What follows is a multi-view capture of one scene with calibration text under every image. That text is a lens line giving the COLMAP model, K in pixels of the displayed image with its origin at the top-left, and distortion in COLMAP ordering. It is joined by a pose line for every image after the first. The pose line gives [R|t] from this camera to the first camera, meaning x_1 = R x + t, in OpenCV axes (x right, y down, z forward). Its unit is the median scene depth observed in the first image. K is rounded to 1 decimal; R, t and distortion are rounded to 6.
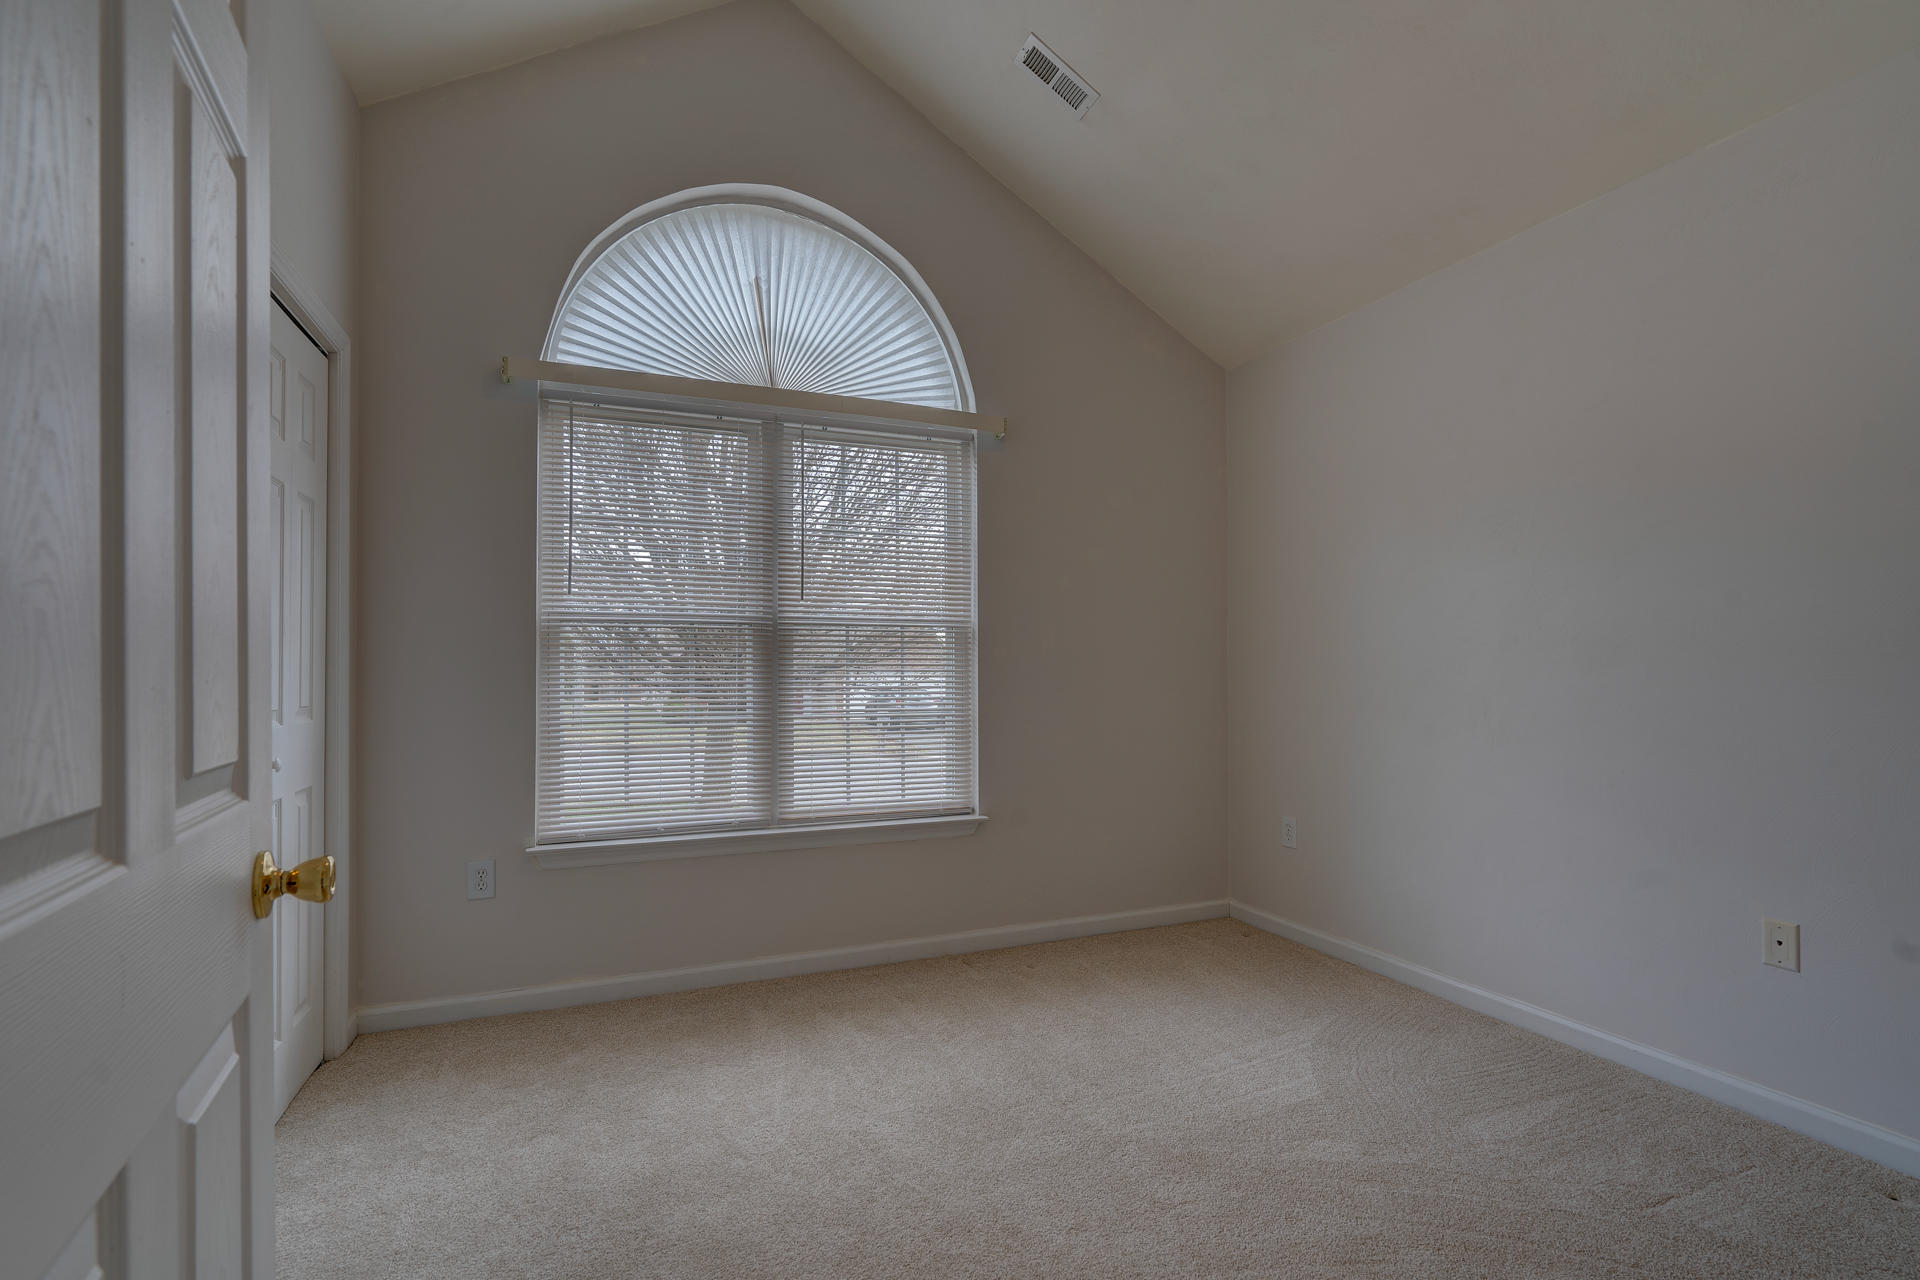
lens RADIAL K [[897.9, 0, 907.8], [0, 897.9, 654.1], [0, 0, 1]] dist [-0.001885, 0.000537]
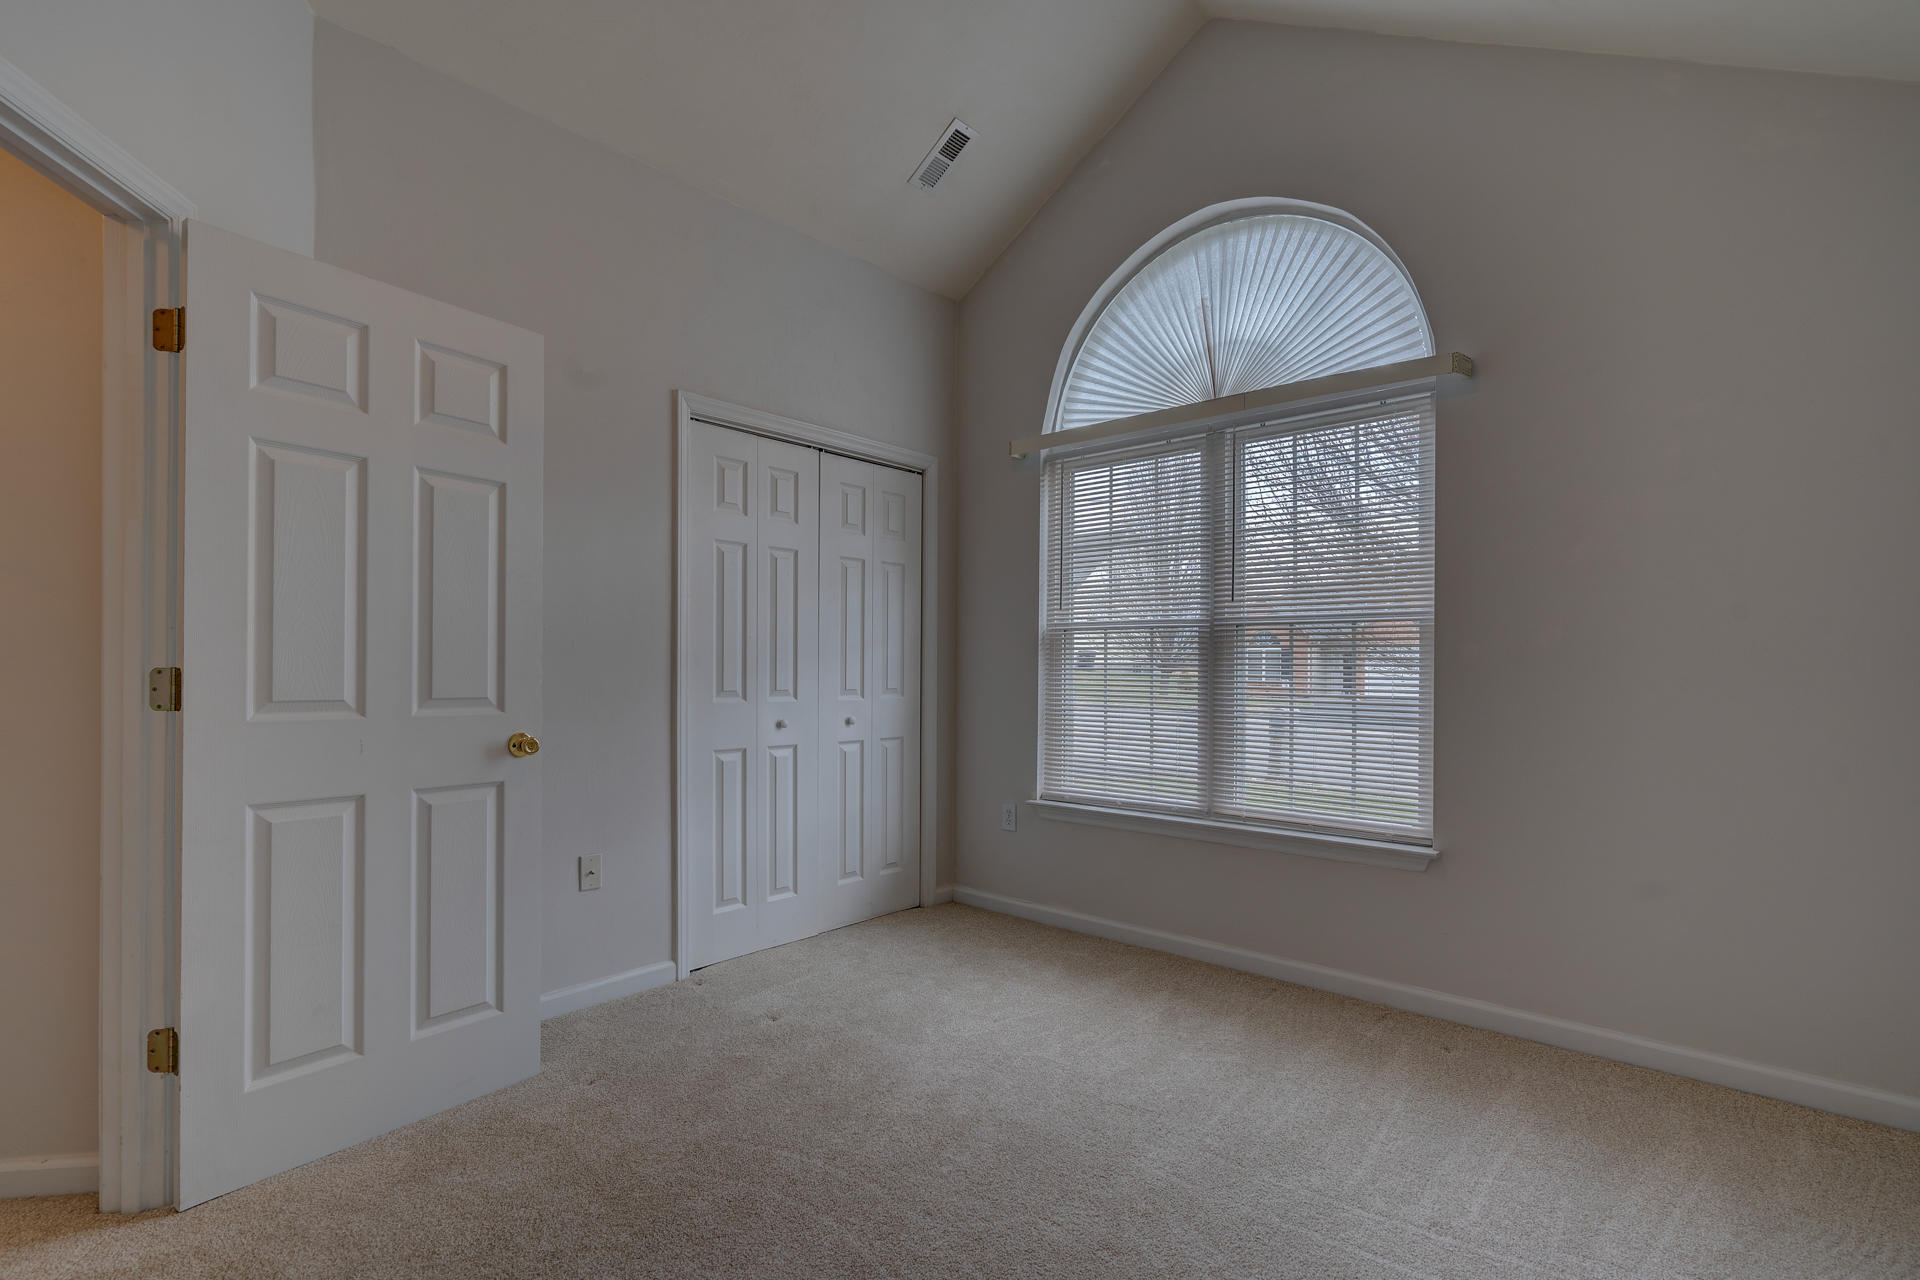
lens RADIAL K [[884.9, 0, 957.4], [0, 884.9, 649.7], [0, 0, 1]] dist [-0.000843, 0.000483]
pose [[0.448368, -0.010451, -0.893788, 0.643508], [0.011180, 0.999919, -0.006083, -0.002120], [0.893779, -0.007265, 0.448448, 0.272974]]
